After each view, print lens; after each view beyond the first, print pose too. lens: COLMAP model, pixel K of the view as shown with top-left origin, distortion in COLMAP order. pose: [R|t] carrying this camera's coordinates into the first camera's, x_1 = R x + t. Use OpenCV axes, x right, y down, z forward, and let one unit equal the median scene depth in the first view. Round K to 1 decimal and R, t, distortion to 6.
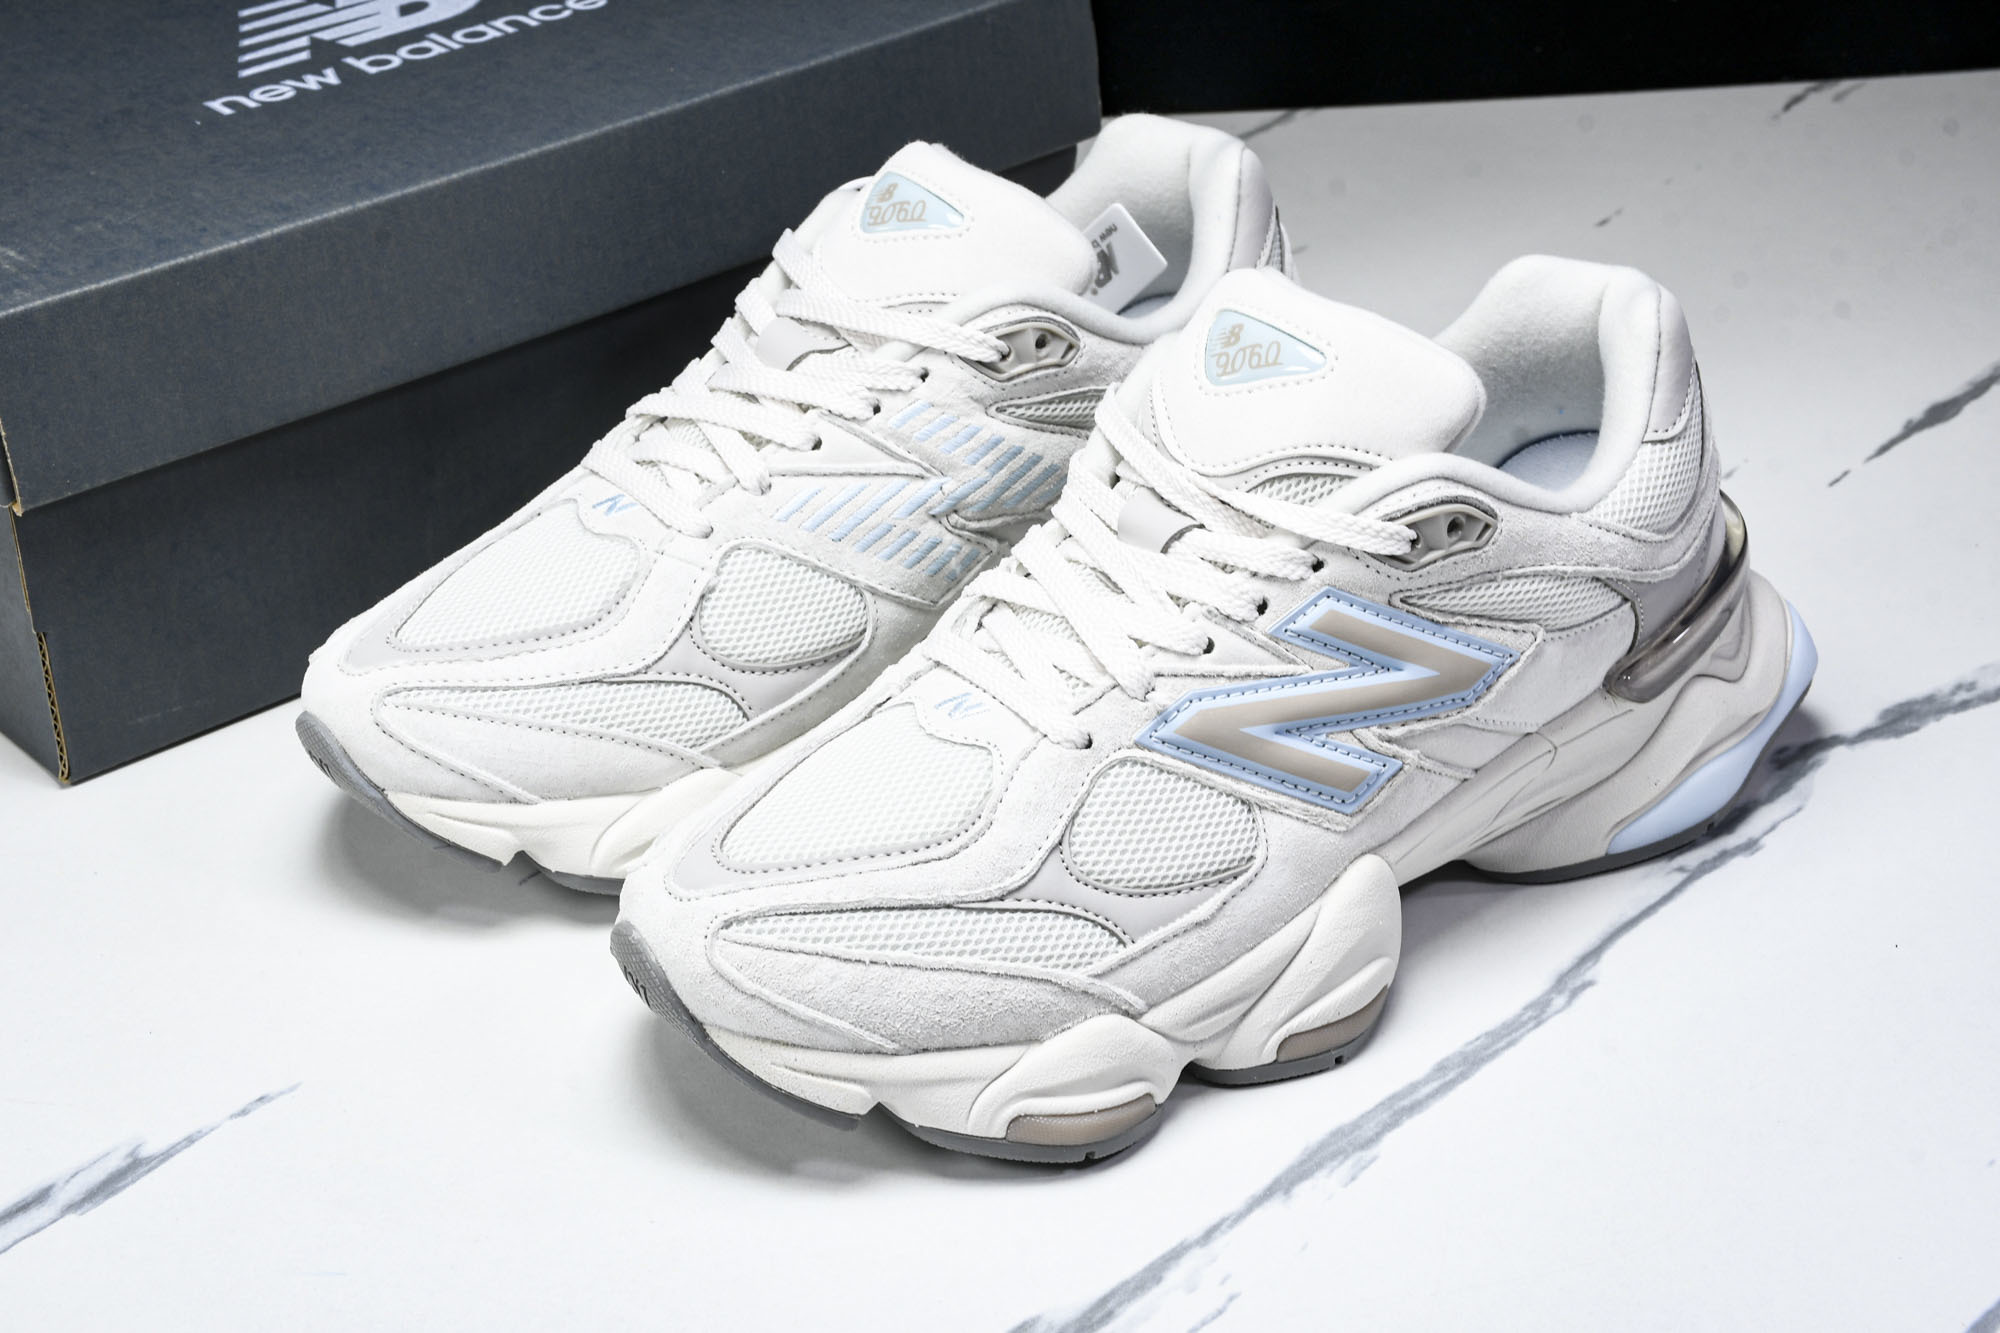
lens RADIAL K [[3574.9, 0, 969.3], [0, 3574.9, 659.3], [0, 0, 1]] dist [-0.015847, 2.131388]
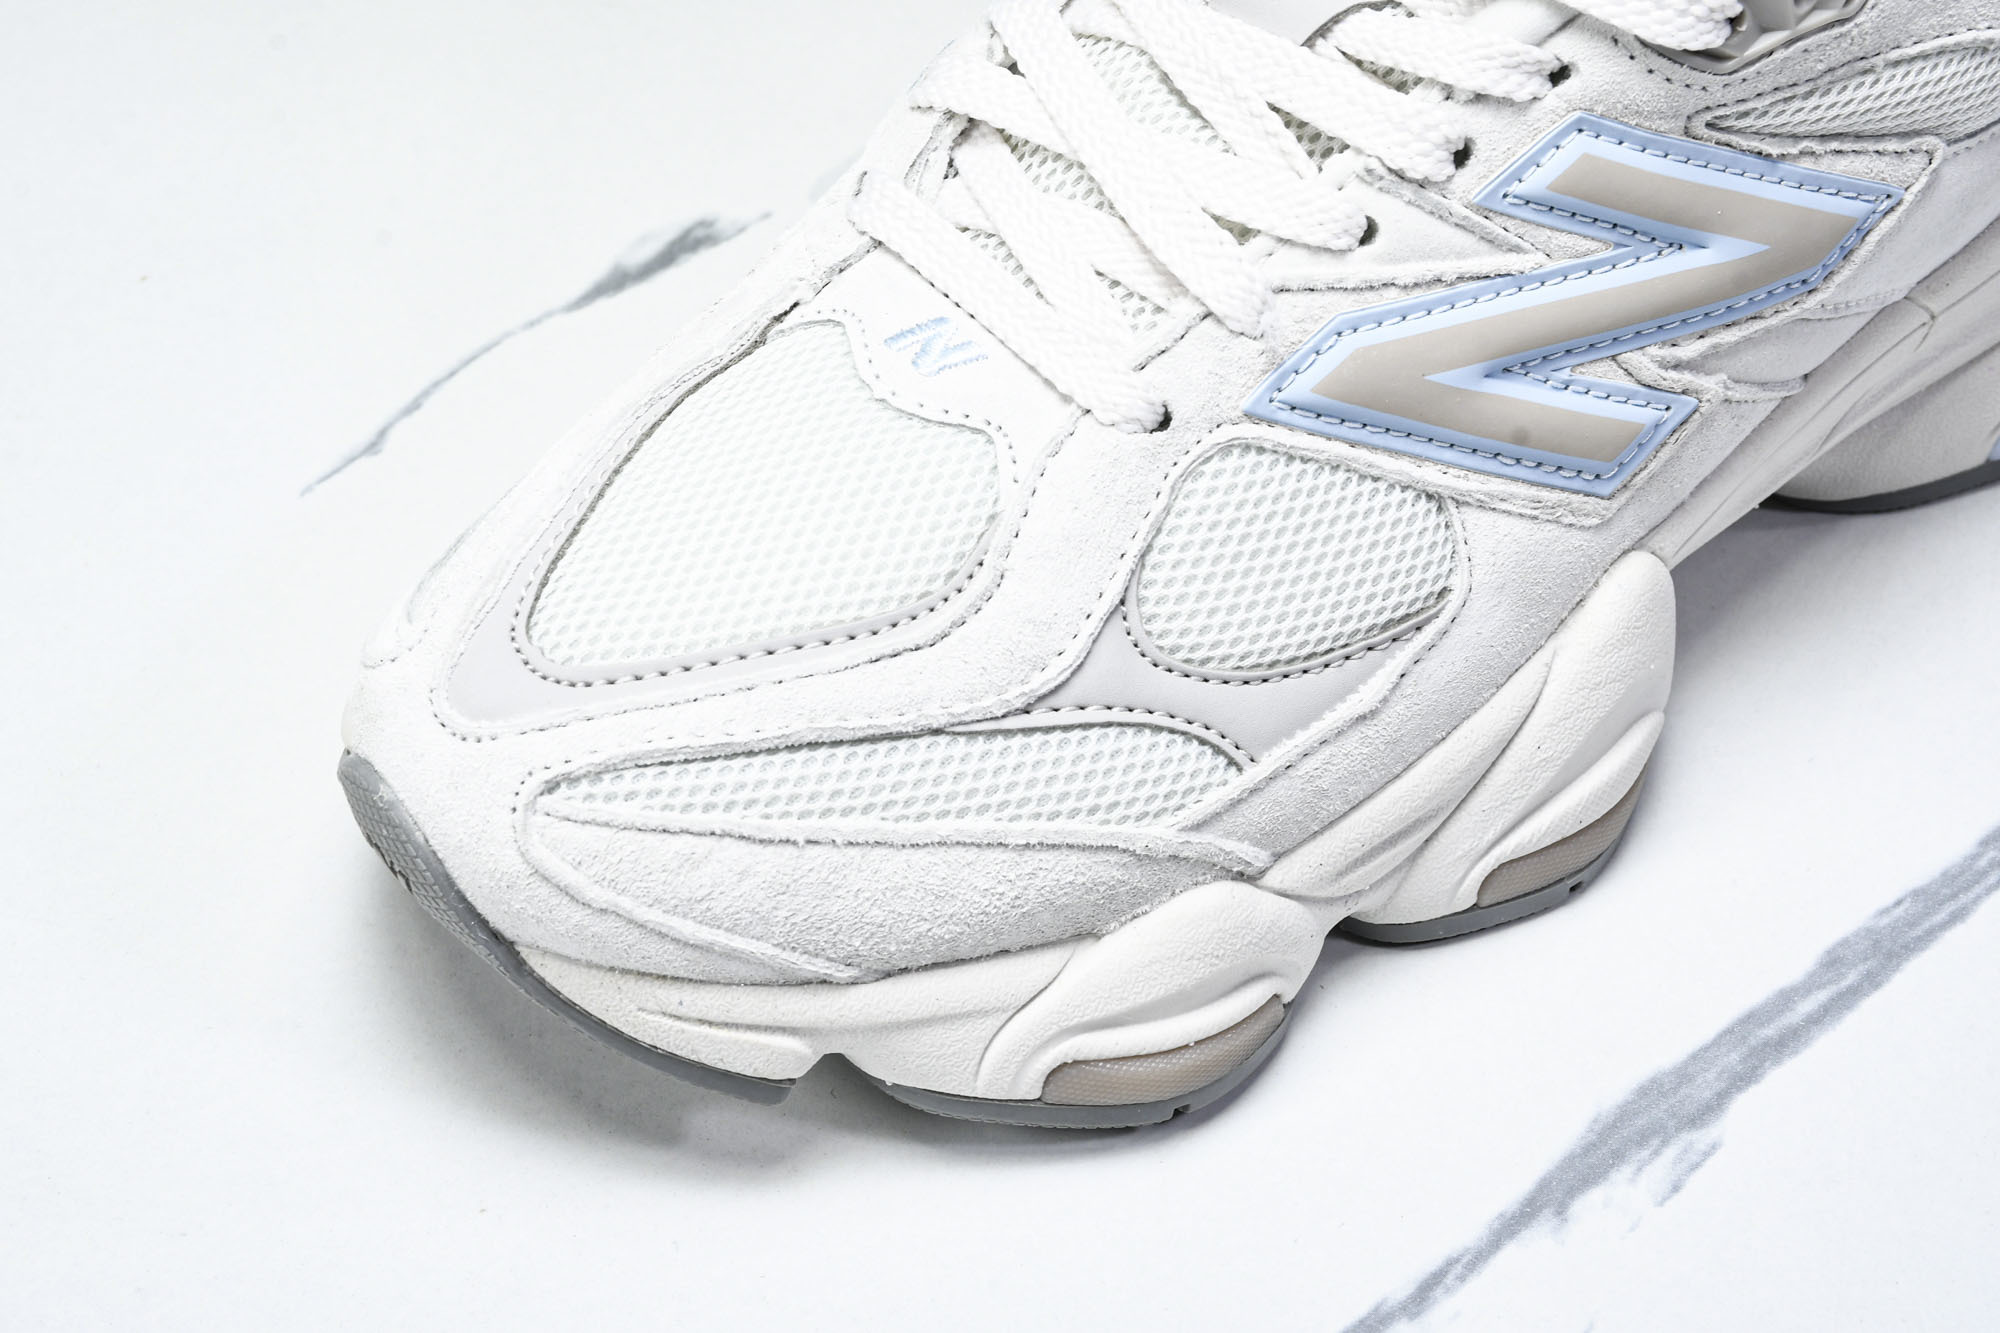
lens RADIAL K [[4404.6, 0, 910.9], [0, 4404.6, 668.0], [0, 0, 1]] dist [0.308455, 0.185100]
pose [[0.997948, -0.047567, 0.042870, -0.038446], [0.036901, 0.974329, 0.222085, -0.094590], [-0.052334, -0.220047, 0.974084, 0.307234]]
